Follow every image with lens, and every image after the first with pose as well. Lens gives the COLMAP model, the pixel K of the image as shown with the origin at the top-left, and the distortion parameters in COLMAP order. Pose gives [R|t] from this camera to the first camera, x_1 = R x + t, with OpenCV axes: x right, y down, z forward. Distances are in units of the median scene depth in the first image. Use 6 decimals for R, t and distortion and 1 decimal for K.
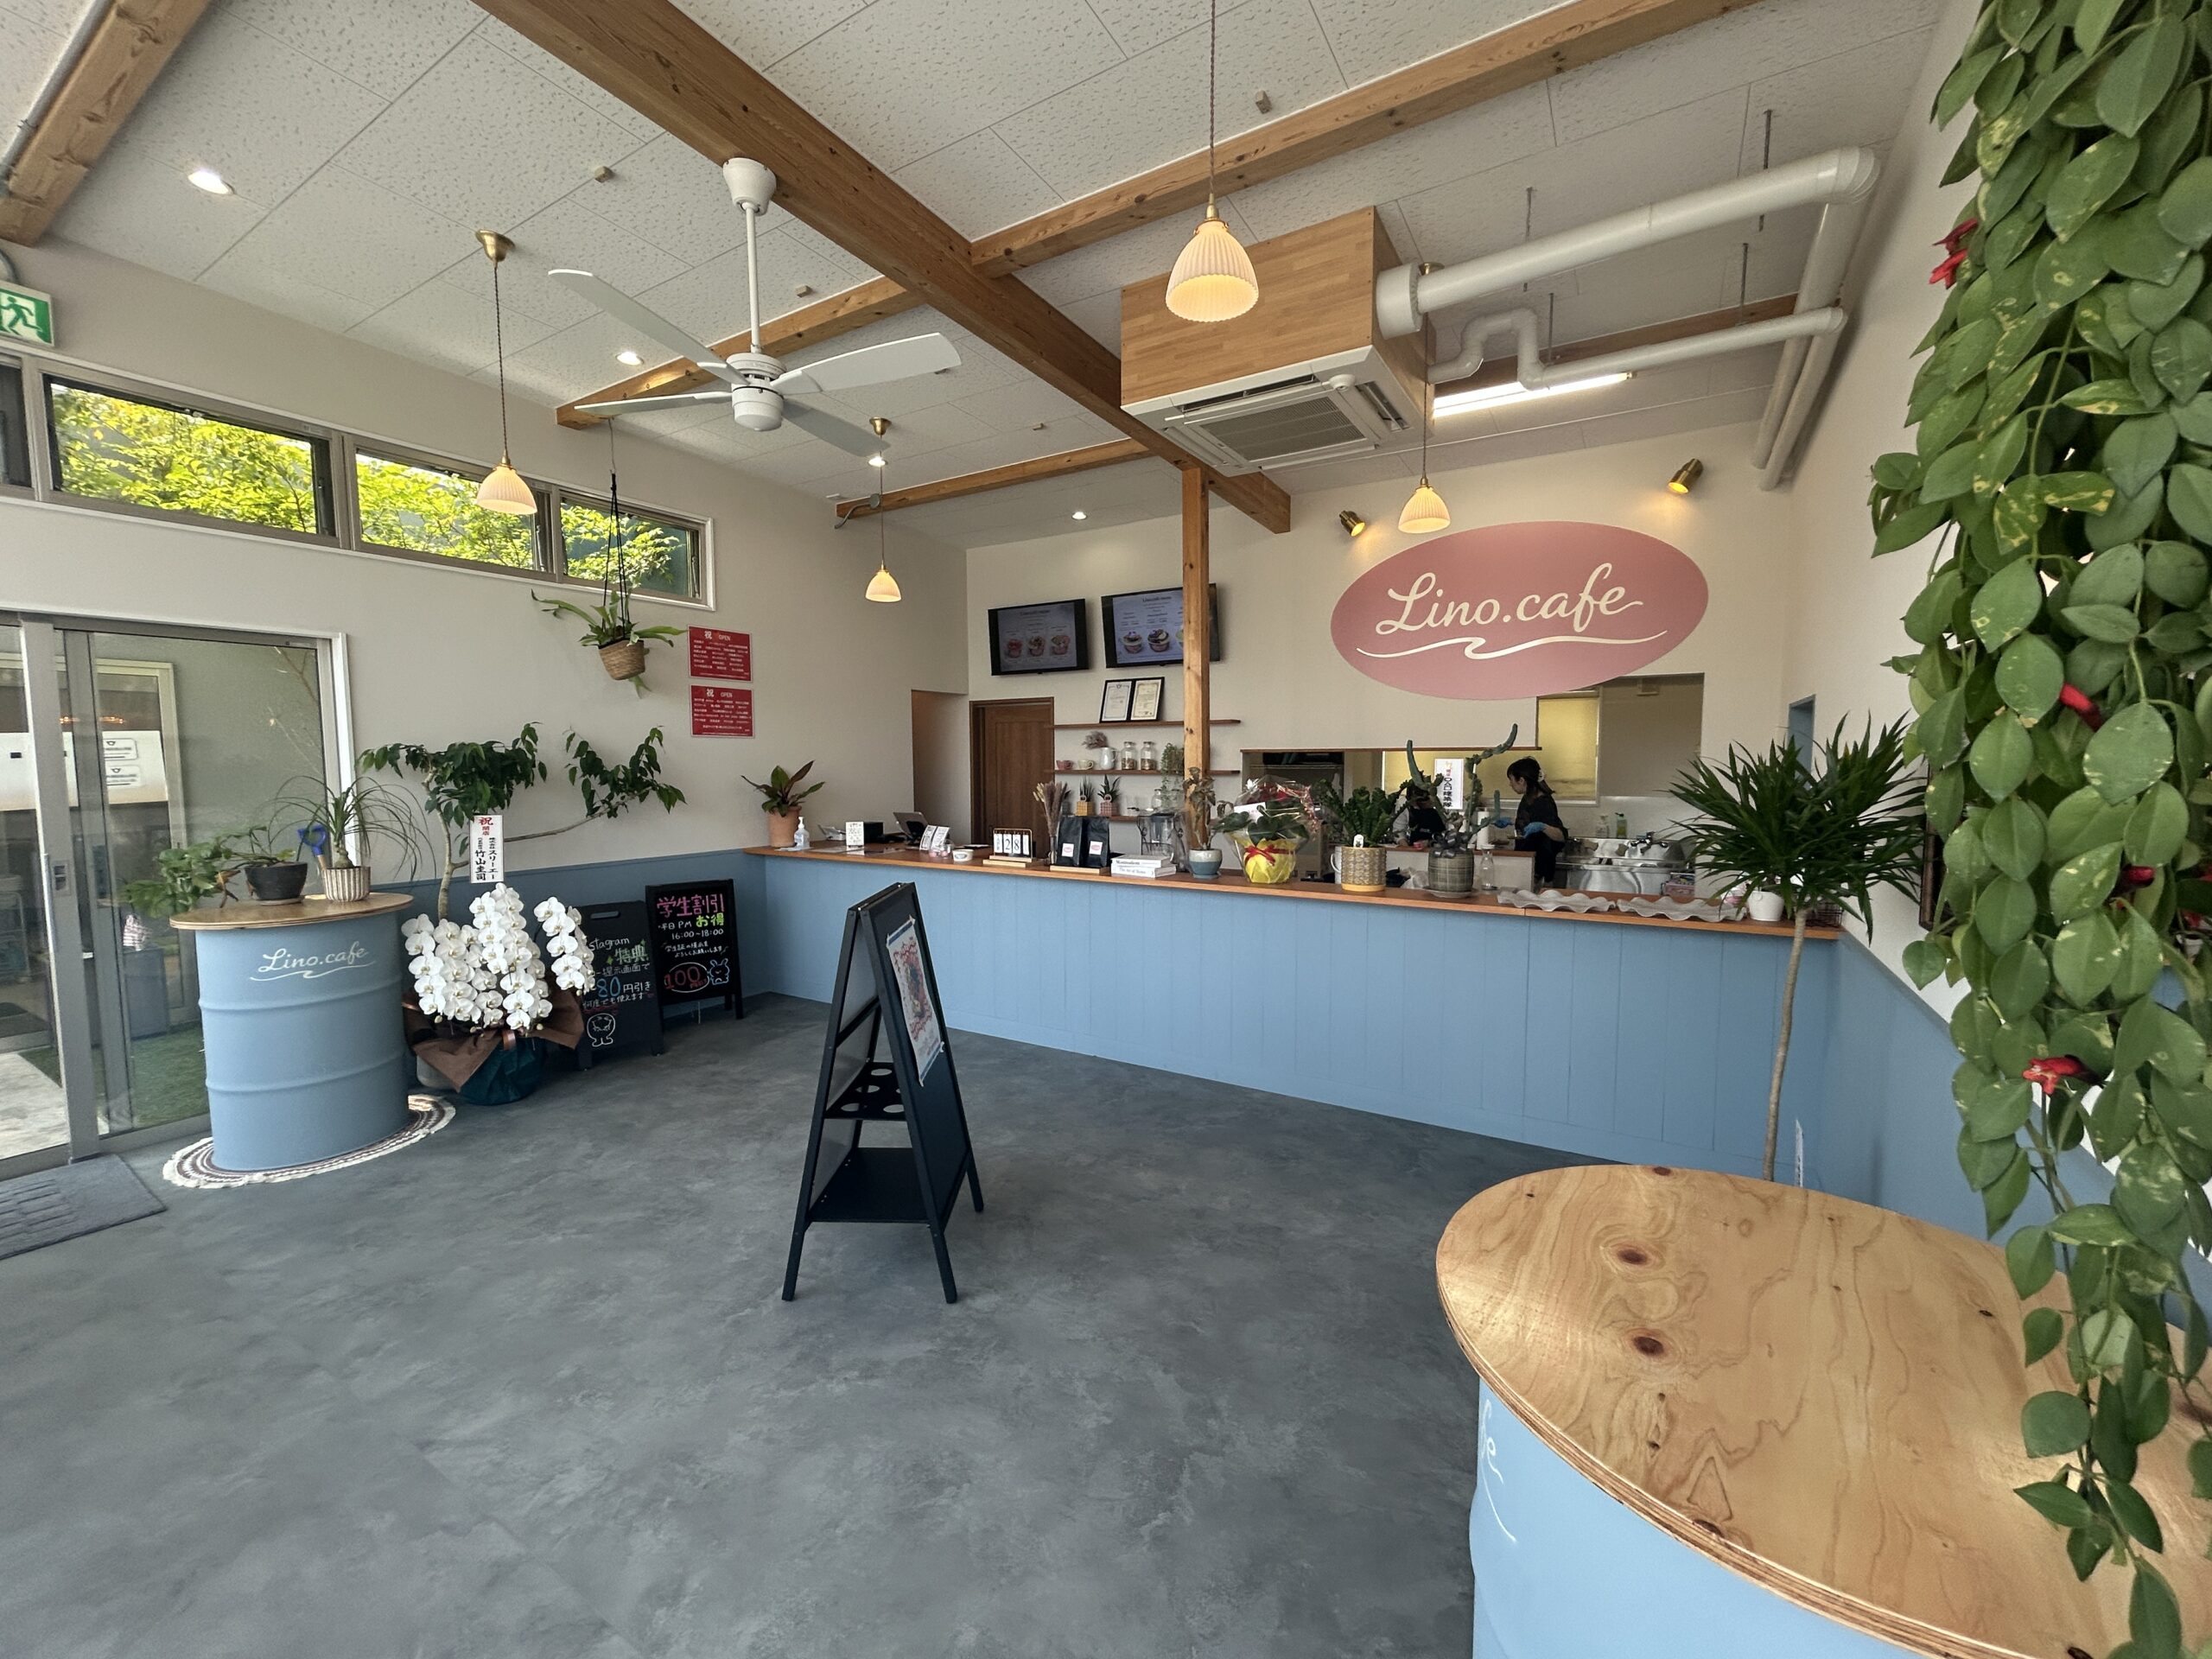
lens RADIAL K [[895.1, 0, 1111.9], [0, 895.1, 837.6], [0, 0, 1]] dist [0.001339, -0.000195]
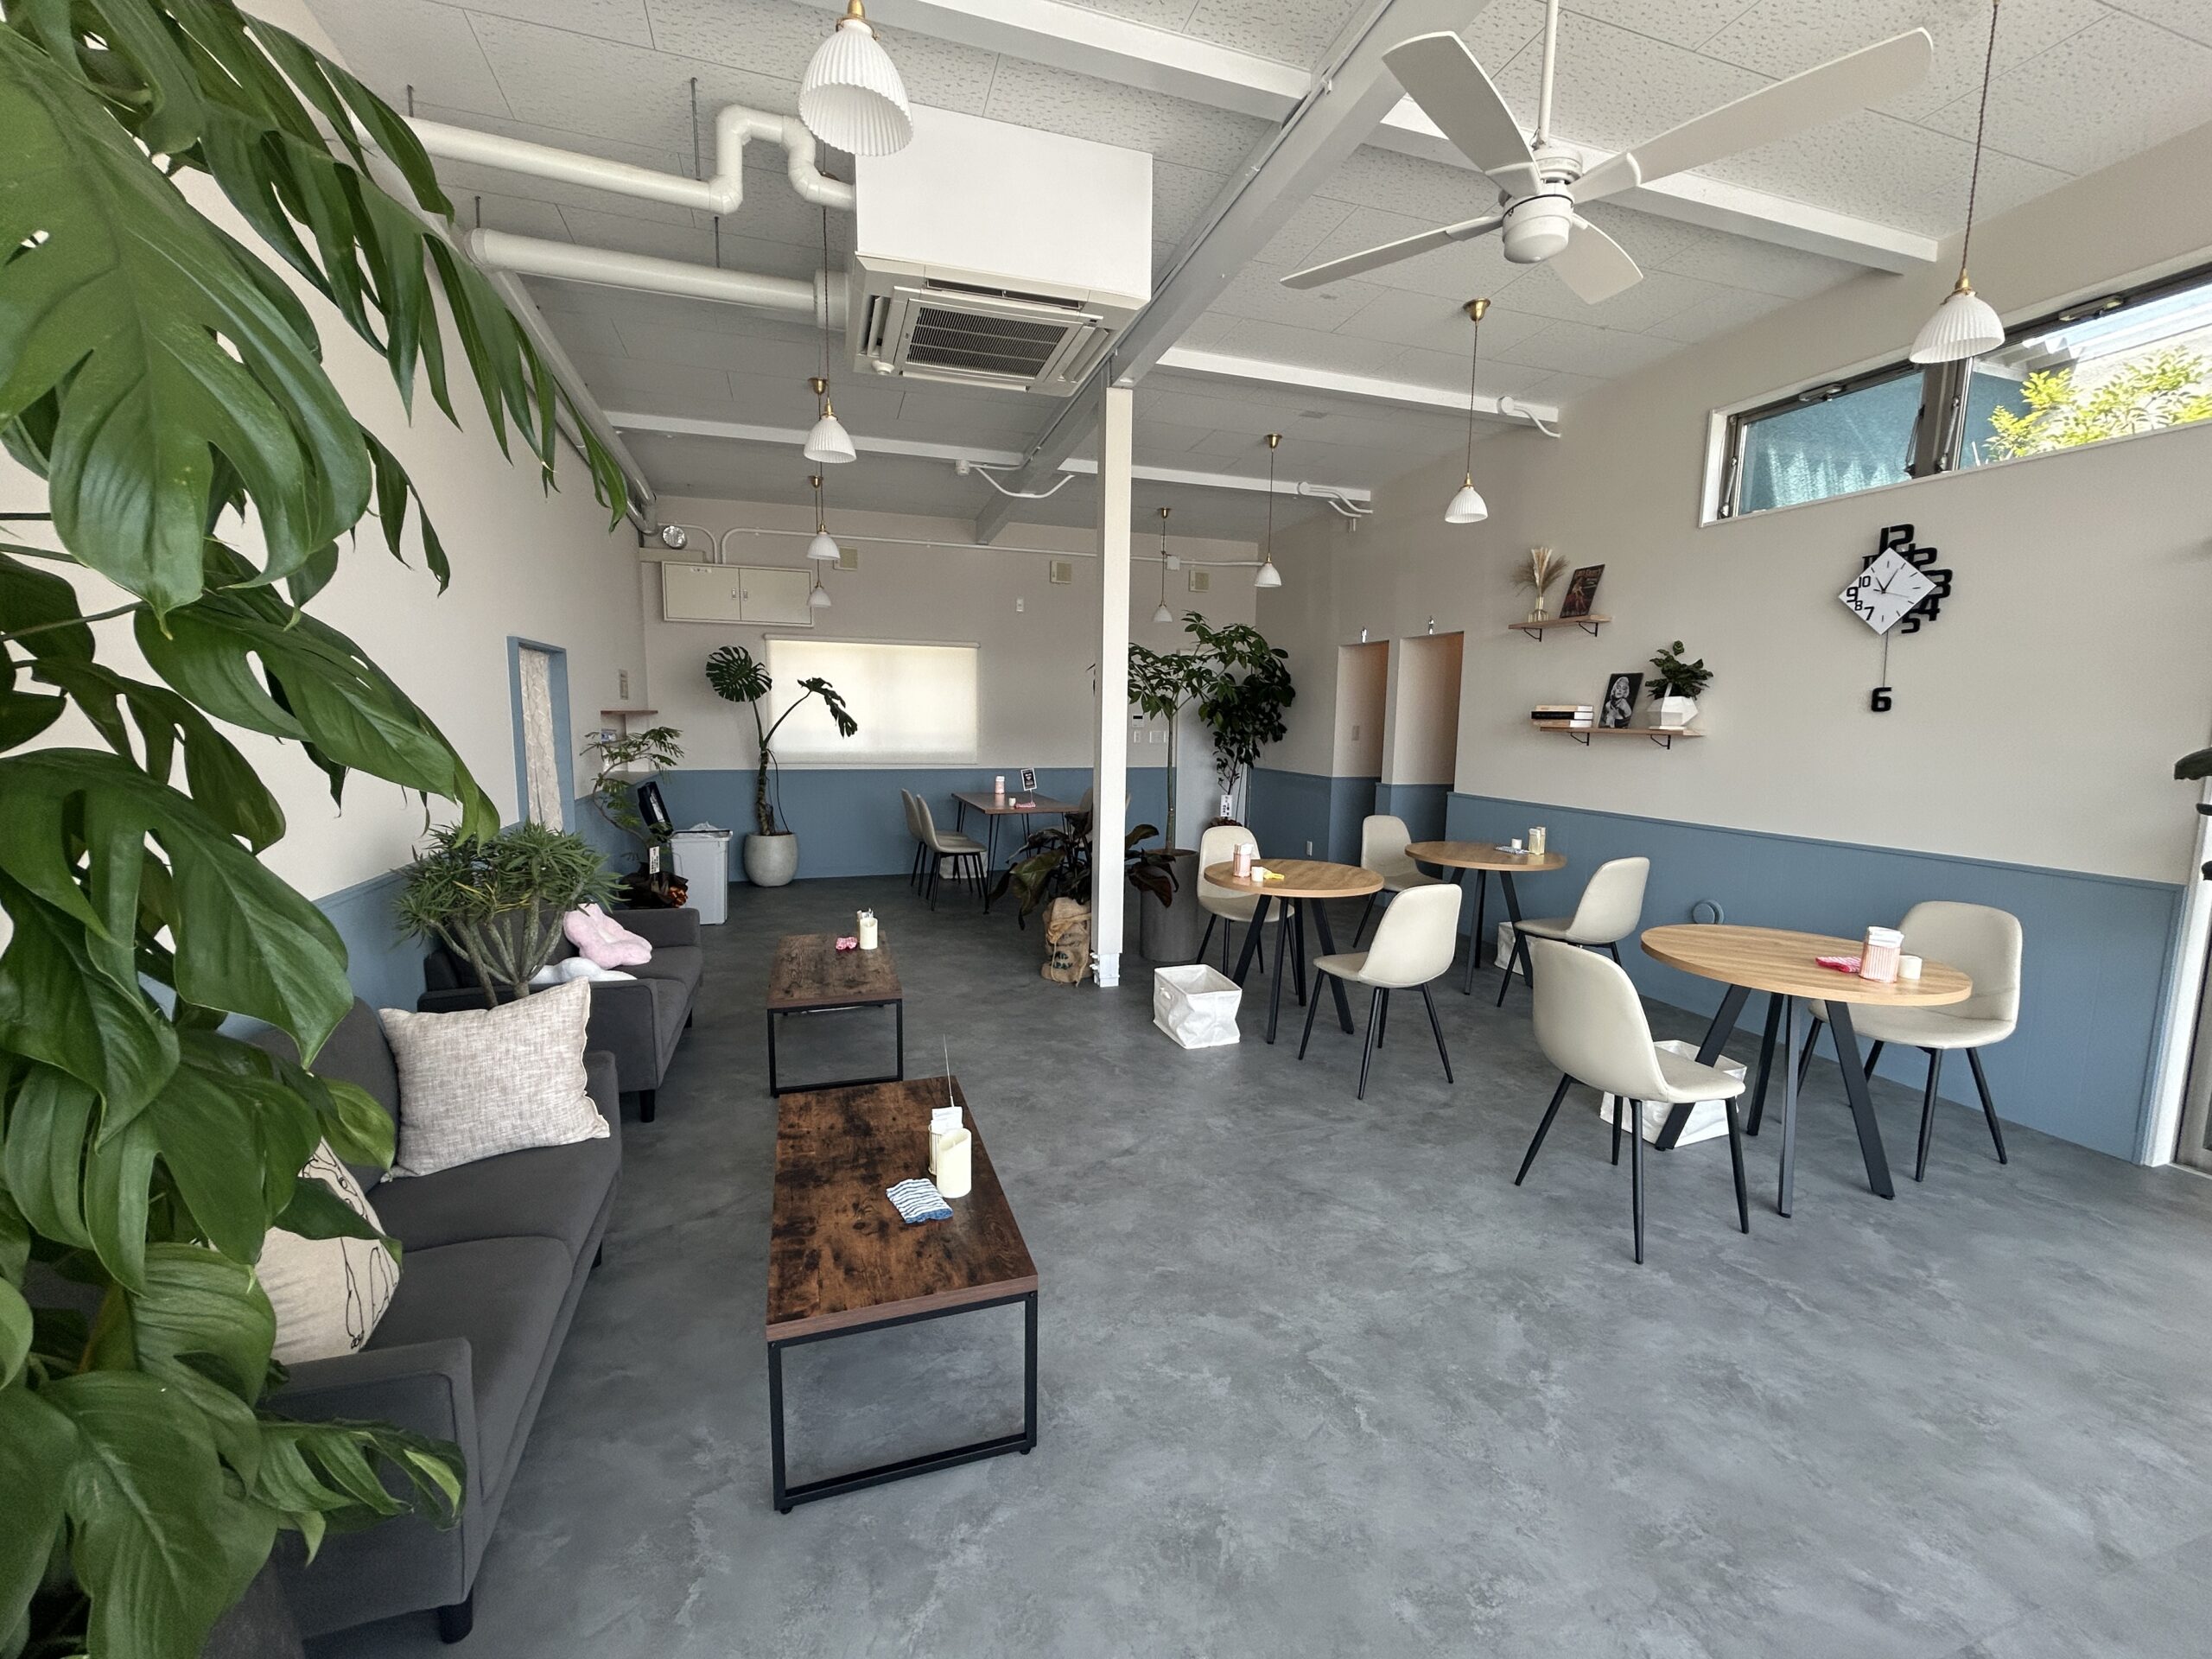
lens RADIAL K [[895.1, 0, 1103.3], [0, 895.1, 823.9], [0, 0, 1]] dist [0.001339, -0.000195]
pose [[0.651145, -0.092653, 0.753276, -1.159636], [0.049544, 0.995592, 0.079631, -0.058973], [-0.757334, -0.014531, 0.652866, 0.706325]]
